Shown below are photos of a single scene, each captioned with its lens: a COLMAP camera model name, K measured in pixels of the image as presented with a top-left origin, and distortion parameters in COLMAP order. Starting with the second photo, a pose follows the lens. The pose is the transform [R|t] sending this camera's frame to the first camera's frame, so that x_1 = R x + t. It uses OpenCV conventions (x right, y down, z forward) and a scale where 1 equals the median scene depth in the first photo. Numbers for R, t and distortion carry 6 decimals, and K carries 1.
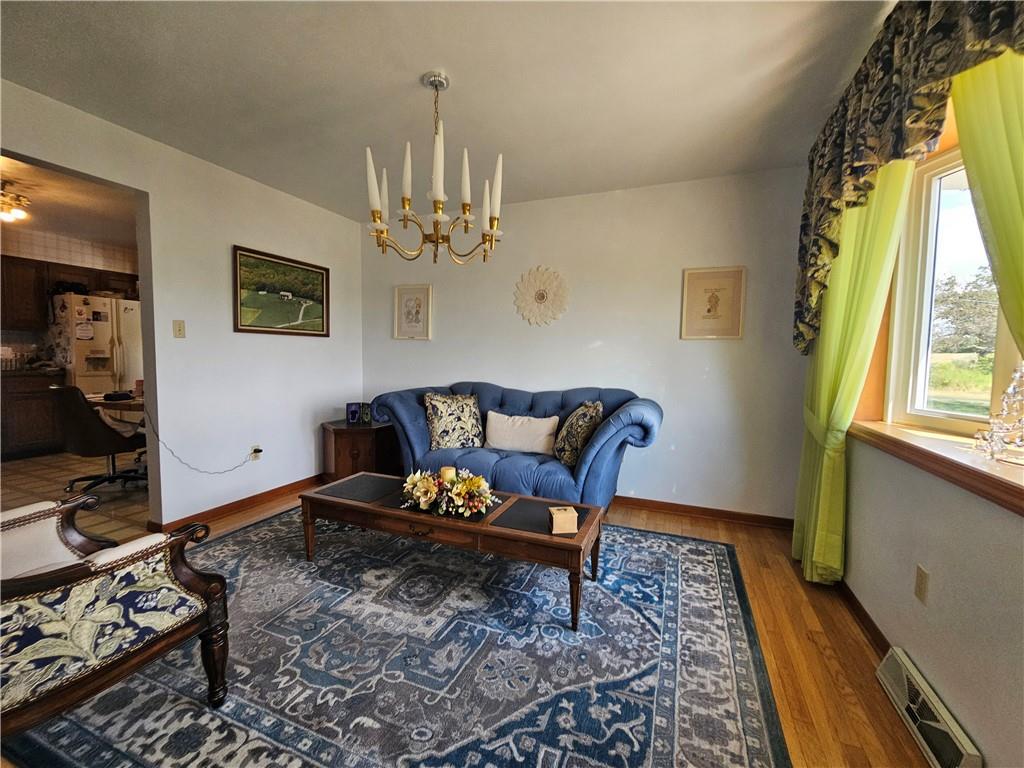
lens RADIAL K [[426.4, 0, 503.8], [0, 426.4, 379.9], [0, 0, 1]] dist [-0.005324, 0.003555]
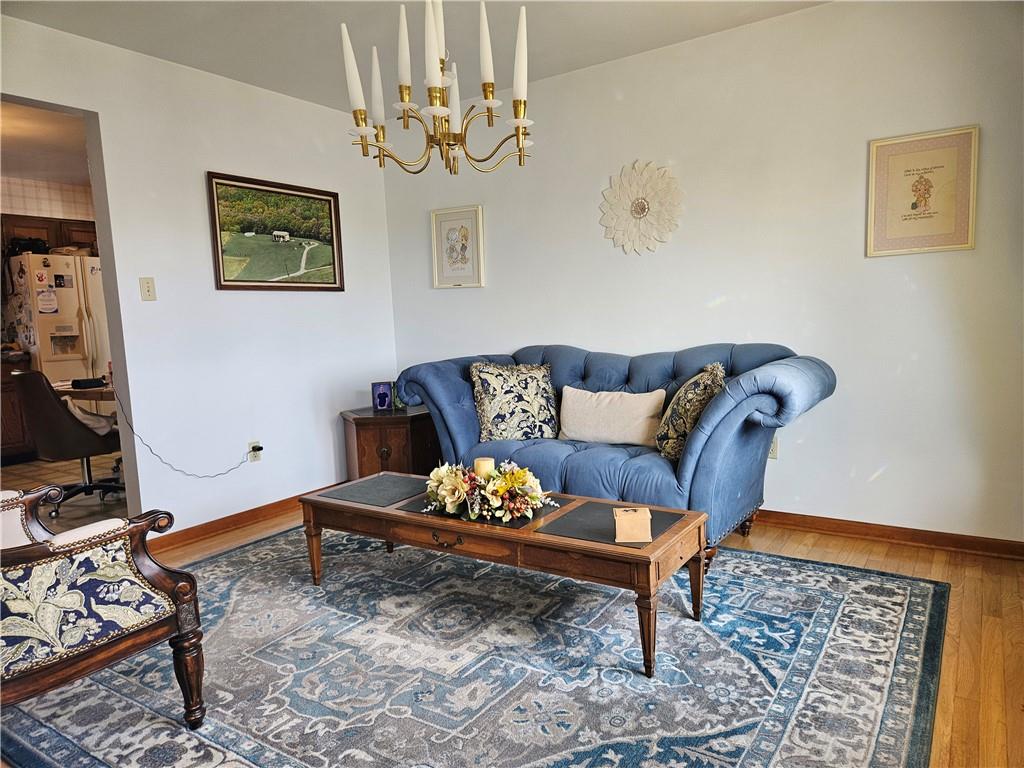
lens RADIAL K [[678.3, 0, 515.6], [0, 678.3, 387.0], [0, 0, 1]] dist [0.065489, -0.057002]
pose [[0.980092, -0.032566, -0.195853, 0.152445], [0.042240, 0.998074, 0.045424, 0.033900], [0.193997, -0.052792, 0.979581, -0.117338]]
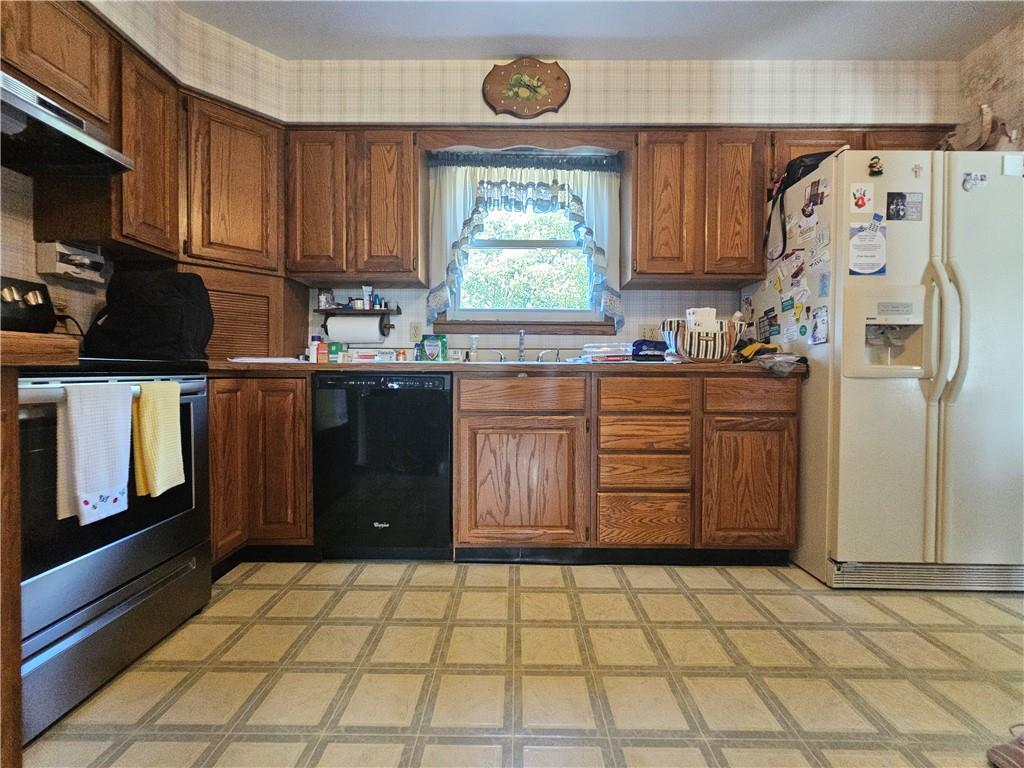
lens RADIAL K [[426.4, 0, 510.8], [0, 426.4, 382.4], [0, 0, 1]] dist [-0.005324, 0.003555]
pose [[0.373801, 0.003595, -0.927502, -1.533142], [-0.052306, 0.998483, -0.017210, 0.034888], [0.926033, 0.054947, 0.373422, 1.194000]]
